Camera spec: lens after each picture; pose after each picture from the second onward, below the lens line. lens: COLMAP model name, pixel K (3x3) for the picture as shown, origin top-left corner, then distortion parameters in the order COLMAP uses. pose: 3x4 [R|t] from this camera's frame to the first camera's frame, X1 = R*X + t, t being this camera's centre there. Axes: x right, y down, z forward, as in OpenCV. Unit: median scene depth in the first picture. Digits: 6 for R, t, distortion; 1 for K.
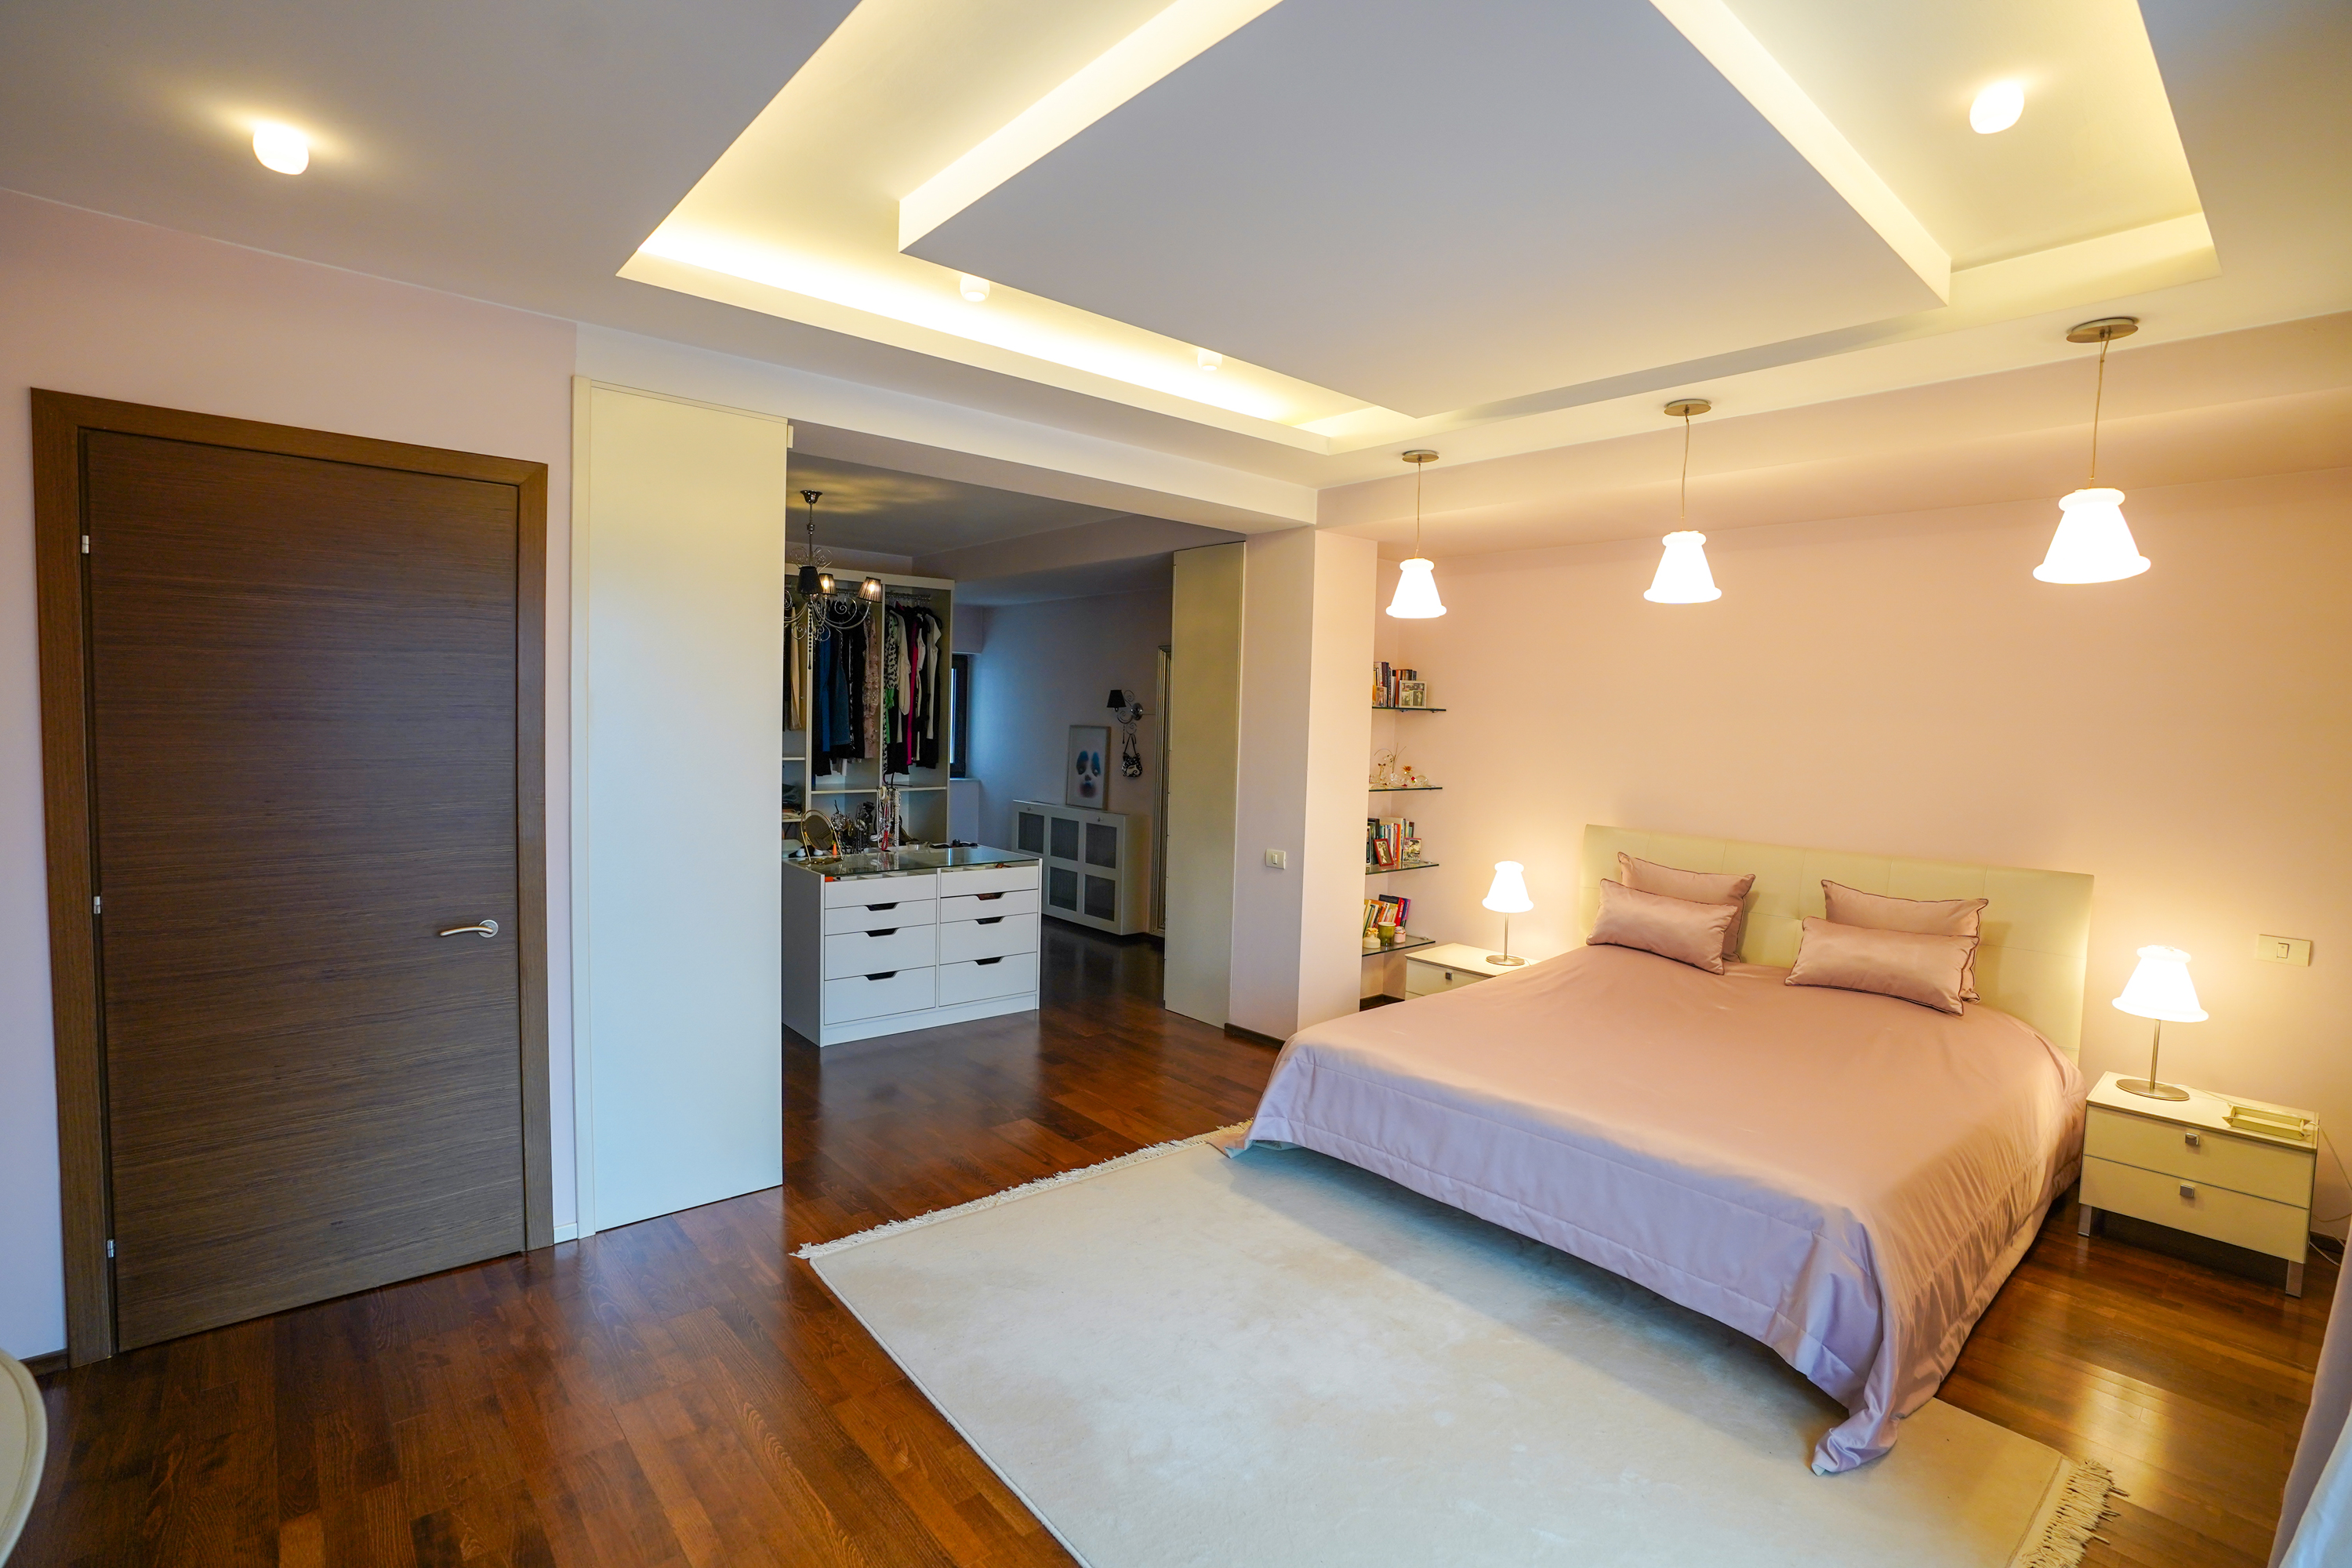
lens RADIAL K [[1091.7, 0, 1180.5], [0, 1091.7, 780.1], [0, 0, 1]] dist [-0.069677, 0.026927]
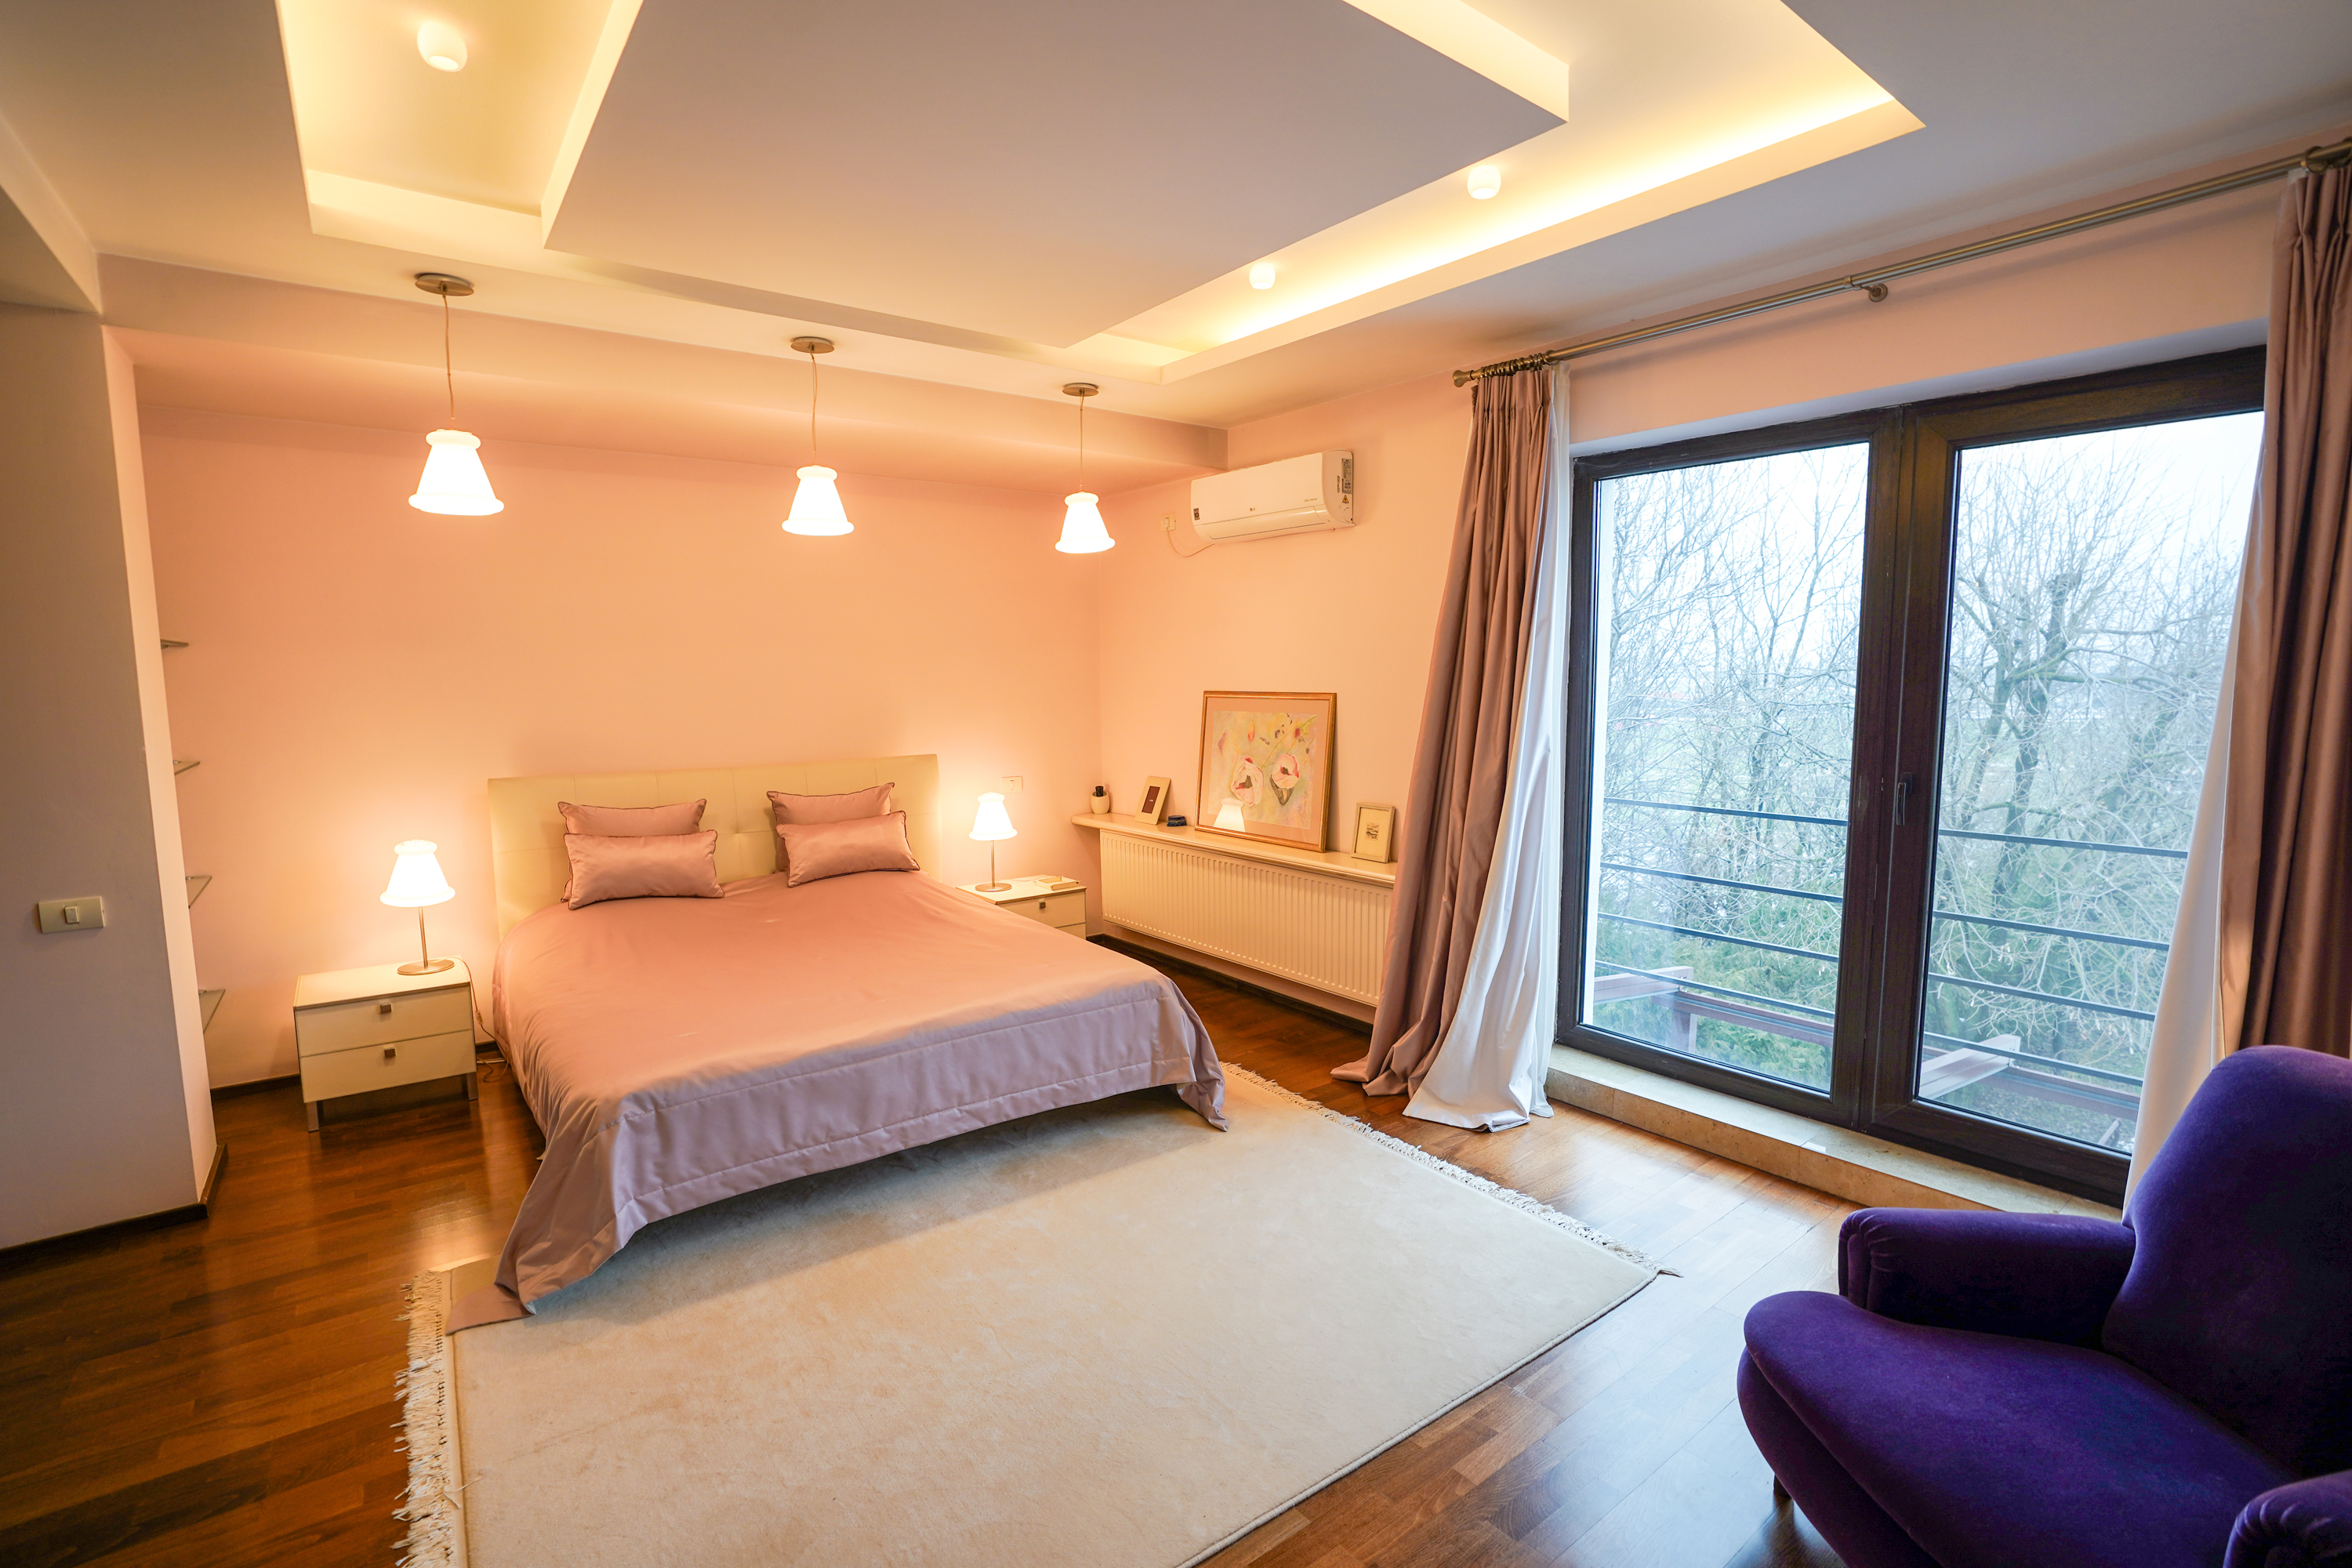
lens RADIAL K [[1091.7, 0, 1180.5], [0, 1091.7, 780.1], [0, 0, 1]] dist [-0.069677, 0.026927]
pose [[0.063608, -0.127037, 0.989856, -0.605292], [0.065543, 0.990255, 0.122876, -0.035869], [-0.995820, 0.057062, 0.071314, 0.610671]]
